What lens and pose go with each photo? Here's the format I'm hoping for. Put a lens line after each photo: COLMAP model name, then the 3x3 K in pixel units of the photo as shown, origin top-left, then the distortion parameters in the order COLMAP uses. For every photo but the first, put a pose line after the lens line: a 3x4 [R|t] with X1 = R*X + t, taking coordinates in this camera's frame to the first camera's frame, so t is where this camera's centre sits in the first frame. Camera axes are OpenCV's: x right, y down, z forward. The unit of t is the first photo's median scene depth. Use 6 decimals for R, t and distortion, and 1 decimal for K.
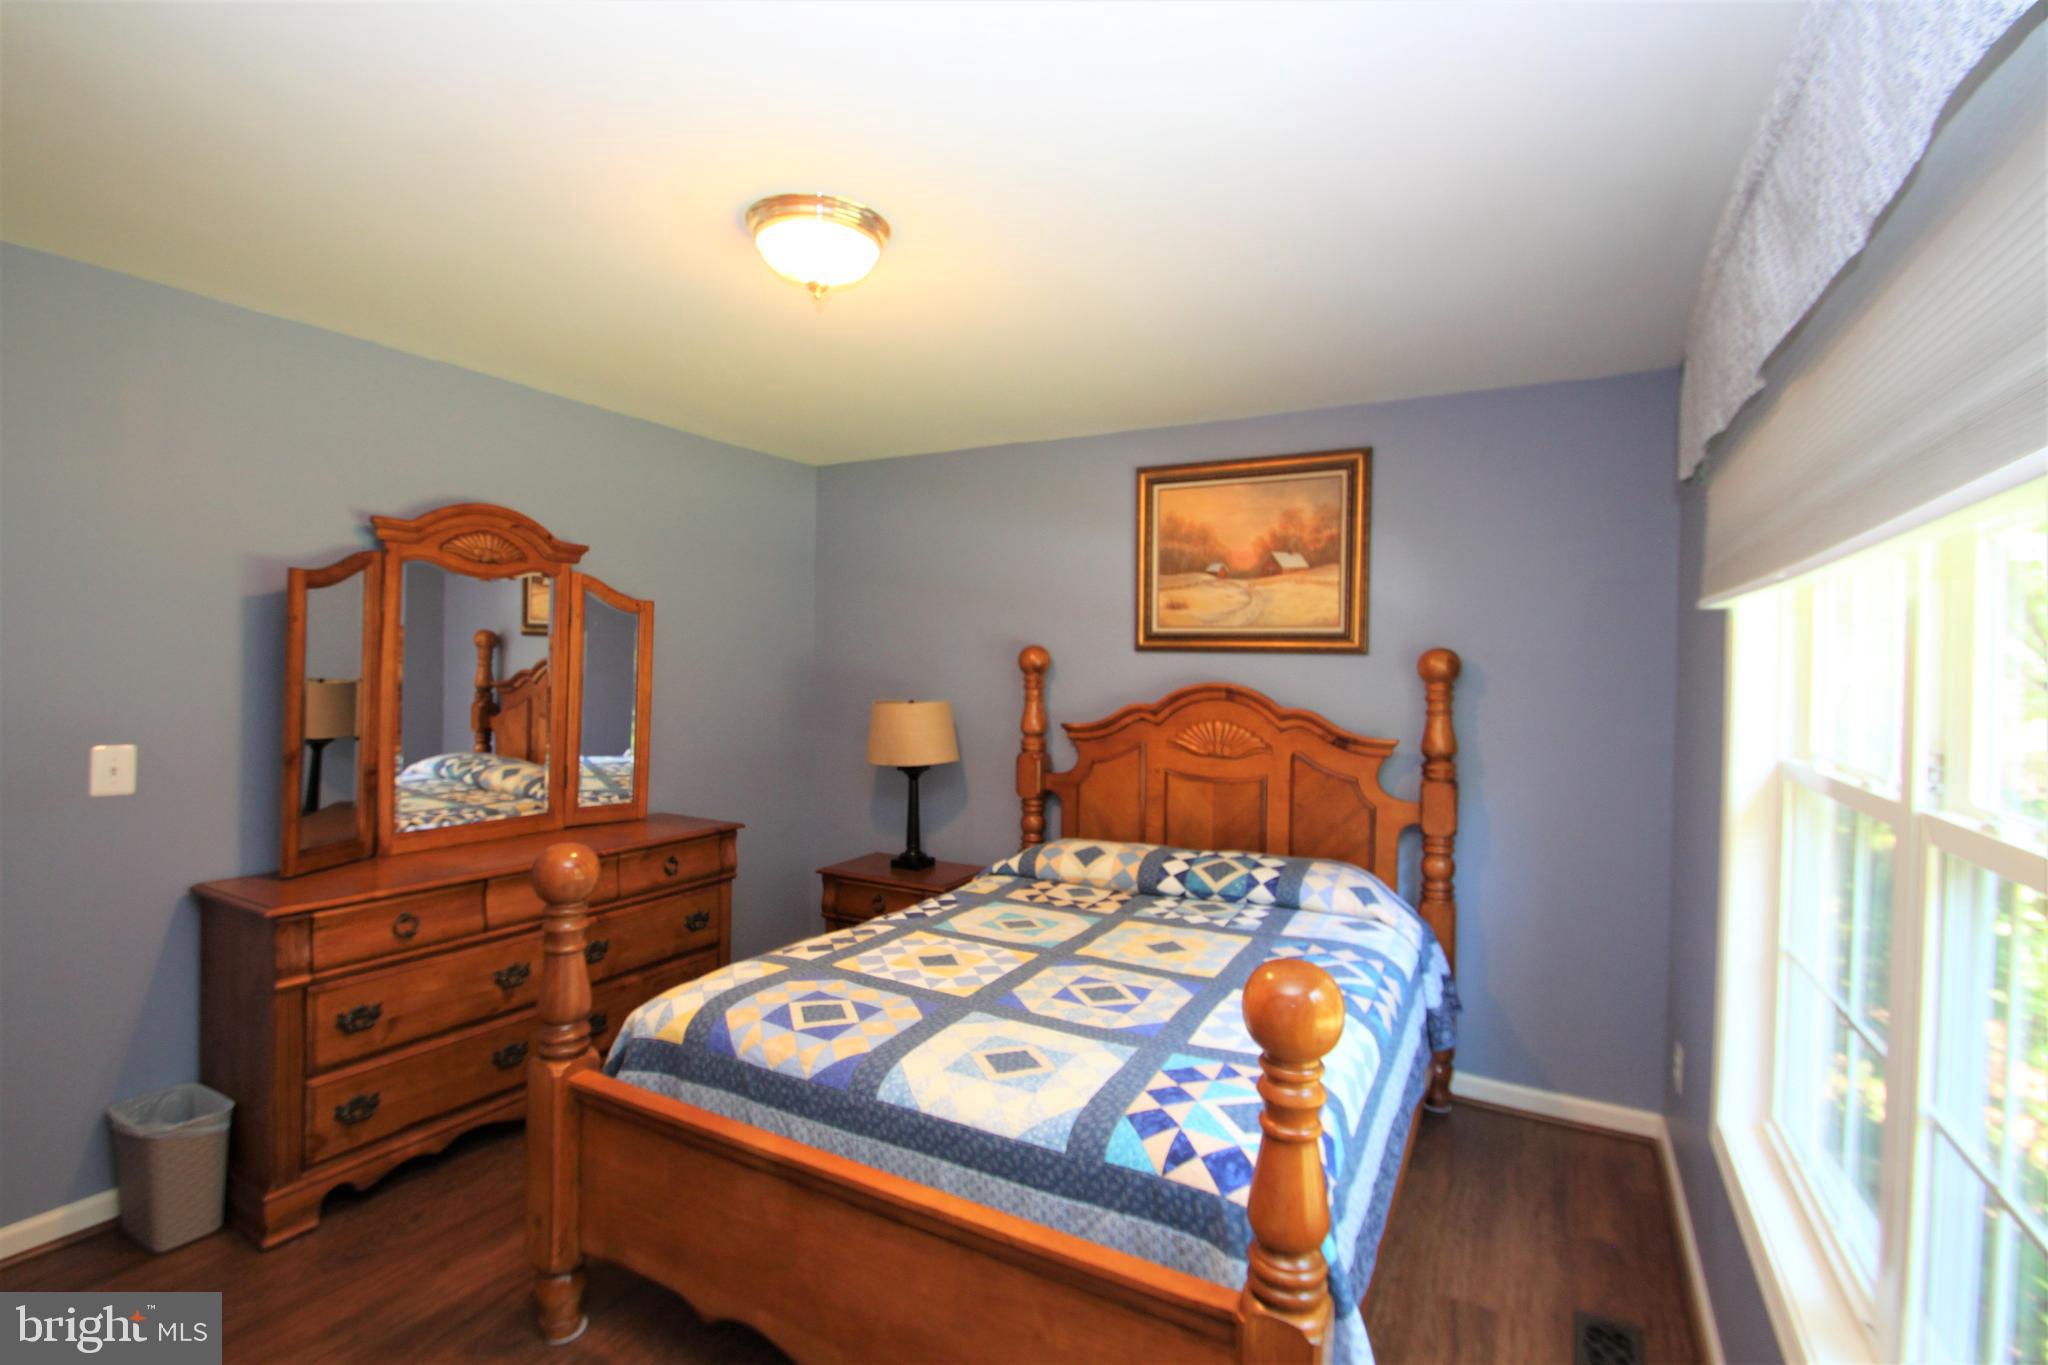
lens RADIAL K [[953.7, 0, 1010.1], [0, 953.7, 676.9], [0, 0, 1]] dist [0.001753, -0.010747]
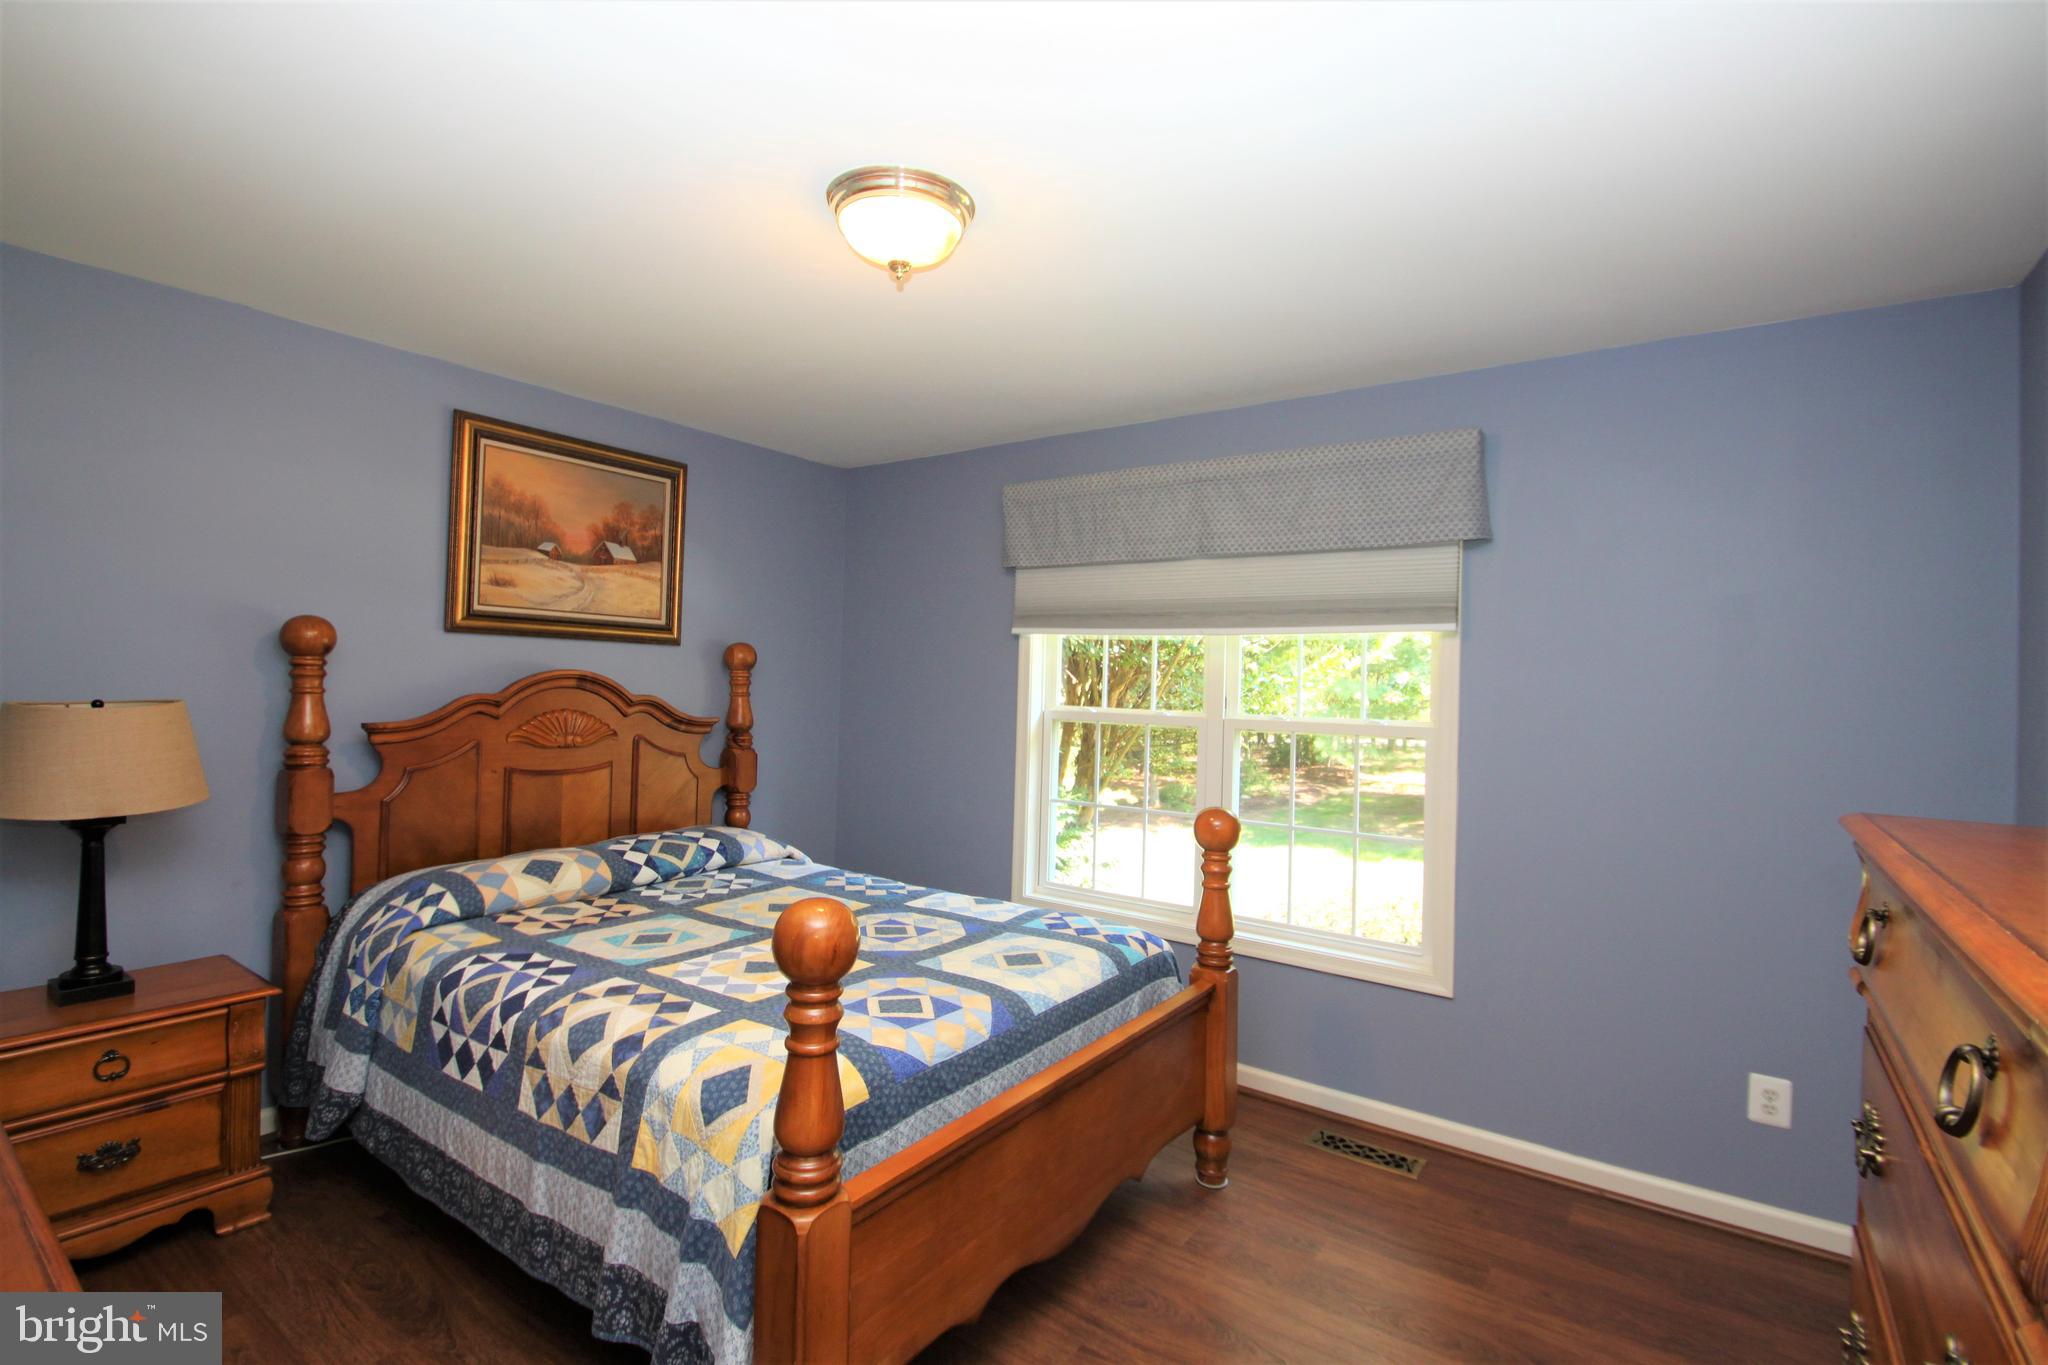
lens RADIAL K [[953.7, 0, 1014.5], [0, 953.7, 678.3], [0, 0, 1]] dist [0.001753, -0.010747]
pose [[0.103851, -0.009557, 0.994547, -0.700274], [-0.010796, 0.999884, 0.010735, -0.000695], [-0.994534, -0.011852, 0.103736, 0.468610]]
